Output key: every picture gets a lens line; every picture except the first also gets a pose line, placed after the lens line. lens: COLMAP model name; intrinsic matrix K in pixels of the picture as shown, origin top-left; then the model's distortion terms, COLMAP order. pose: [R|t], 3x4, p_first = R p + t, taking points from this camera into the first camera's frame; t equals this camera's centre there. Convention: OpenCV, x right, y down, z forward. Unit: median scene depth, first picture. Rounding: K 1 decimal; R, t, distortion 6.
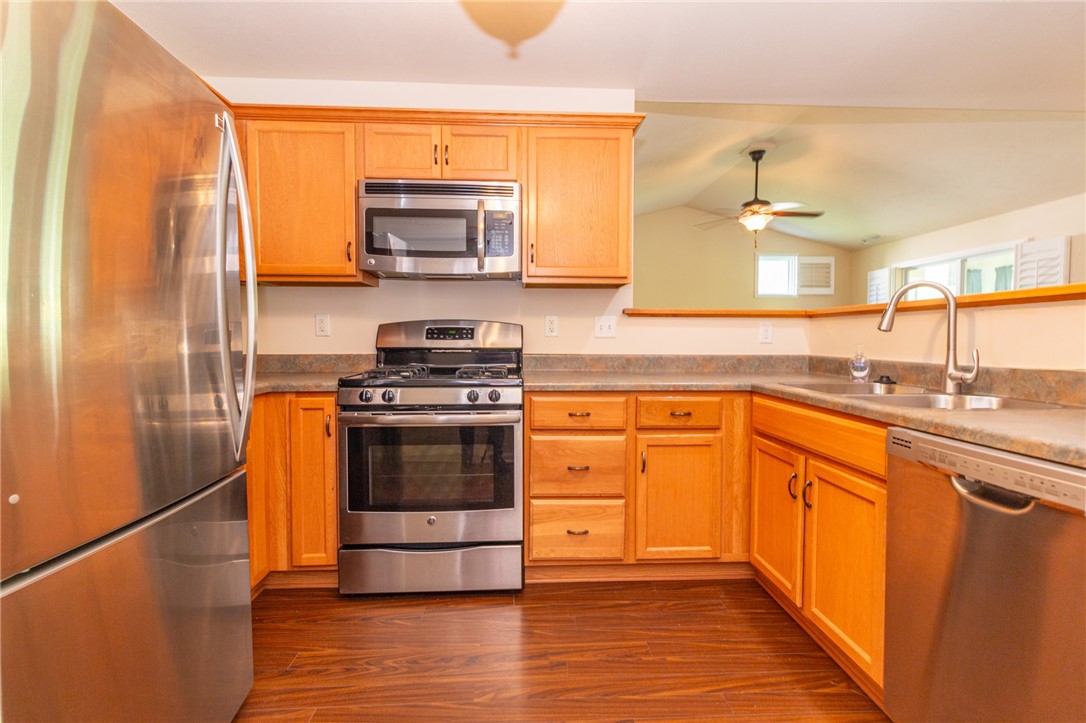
lens RADIAL K [[507.1, 0, 544.6], [0, 507.1, 352.2], [0, 0, 1]] dist [0.003130, 0.001225]
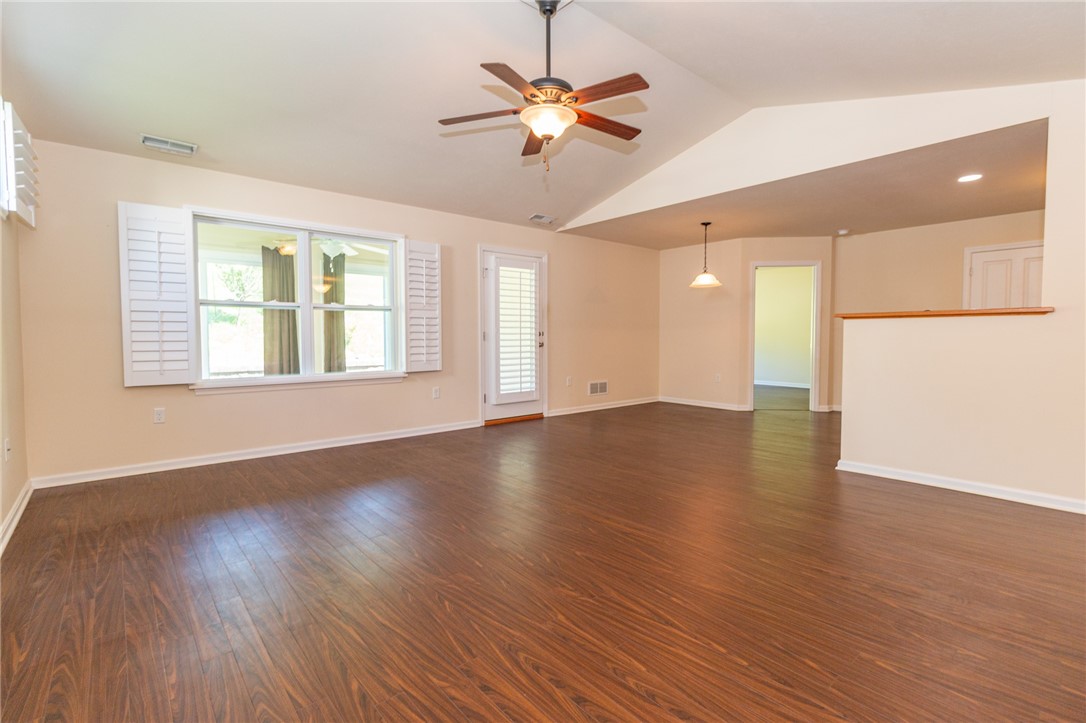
lens RADIAL K [[502.3, 0, 541.4], [0, 502.3, 353.9], [0, 0, 1]] dist [0.002097, 0.000976]
pose [[-0.601753, -0.032300, 0.798029, -0.062874], [0.021363, 0.998174, 0.056509, -0.088962], [-0.798397, 0.051053, -0.599964, 3.405422]]
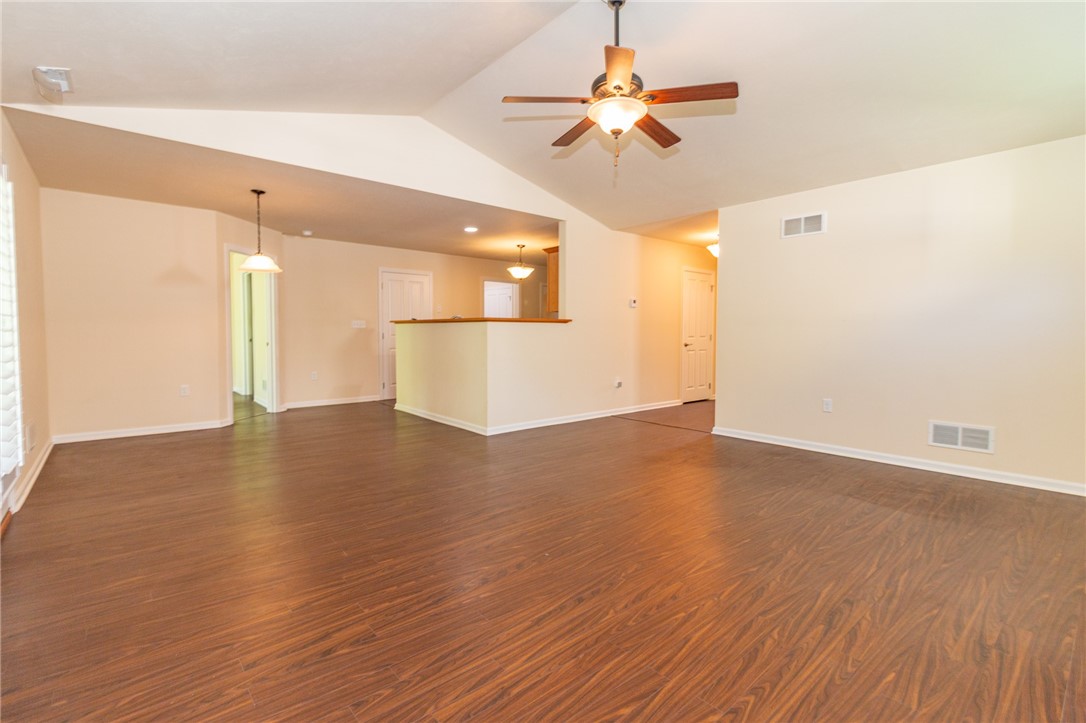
lens RADIAL K [[507.1, 0, 544.6], [0, 507.1, 352.2], [0, 0, 1]] dist [0.003130, 0.001225]
pose [[-0.793710, 0.018750, -0.608007, 2.045949], [-0.021616, 0.998024, 0.058996, -0.091706], [0.607912, 0.059969, -0.791737, 3.532159]]
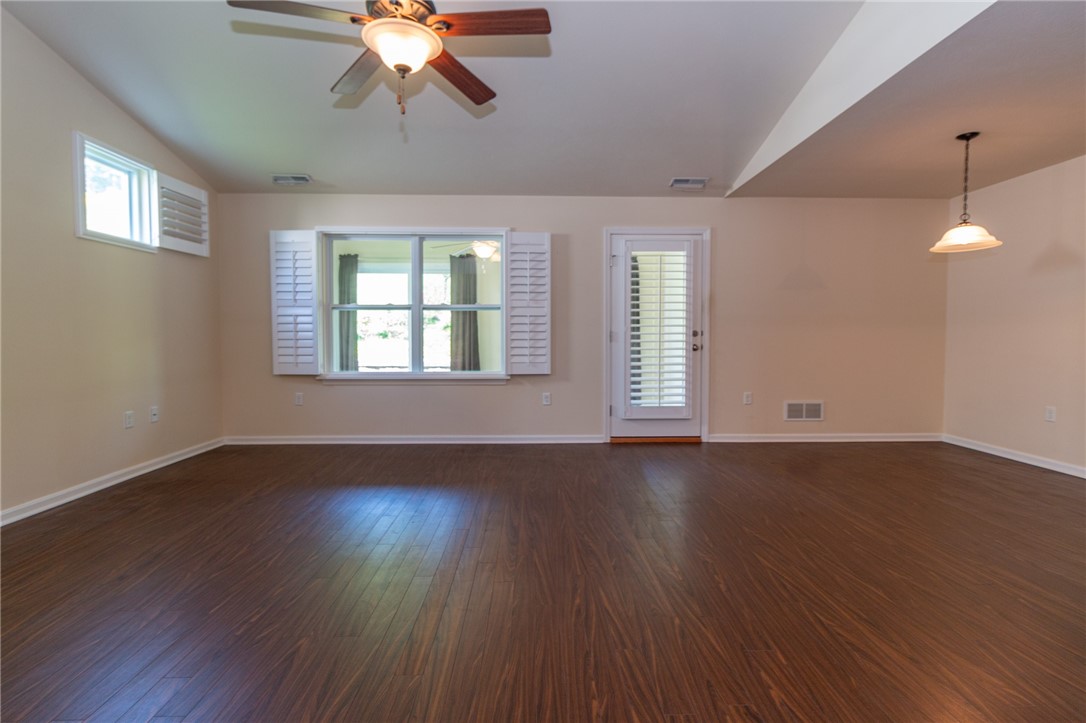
lens RADIAL K [[502.3, 0, 541.4], [0, 502.3, 353.9], [0, 0, 1]] dist [0.002097, 0.000976]
pose [[0.036997, -0.039931, 0.998517, 0.005064], [0.027339, 0.998868, 0.038932, -0.054074], [-0.998941, 0.025858, 0.038047, 2.218768]]
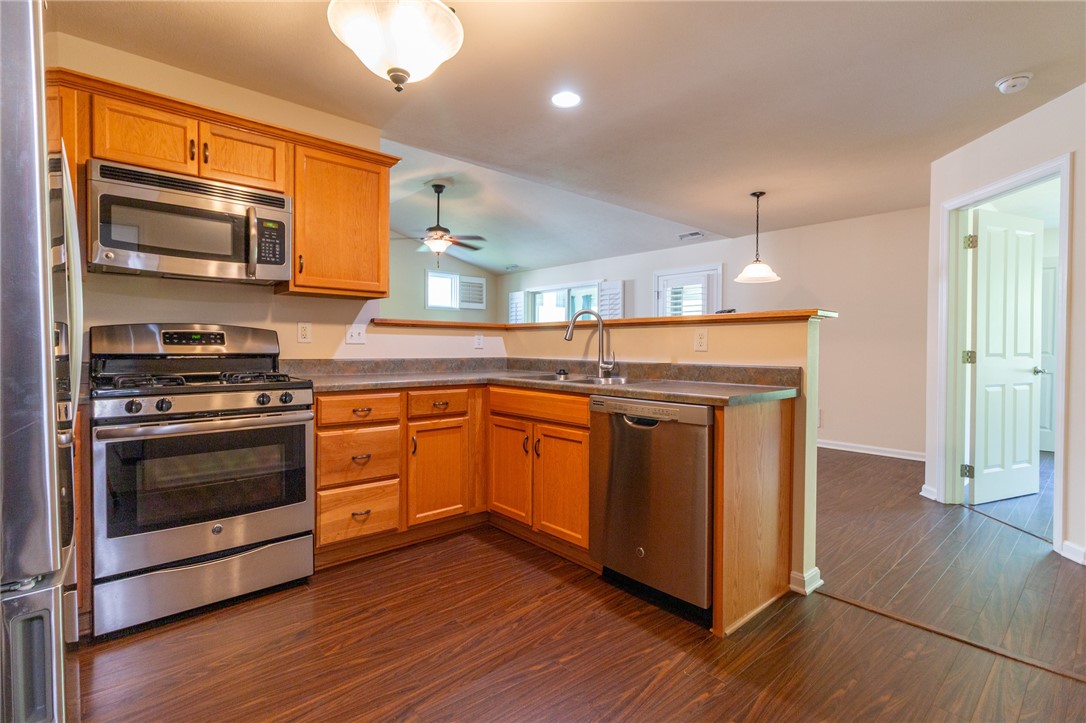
lens RADIAL K [[513.3, 0, 539.1], [0, 513.3, 351.4], [0, 0, 1]] dist [0.002061, 0.000450]
pose [[0.786219, -0.004928, 0.617928, -0.332349], [0.014626, 0.999836, -0.010635, 0.007857], [-0.617775, 0.017399, 0.786163, -0.166467]]
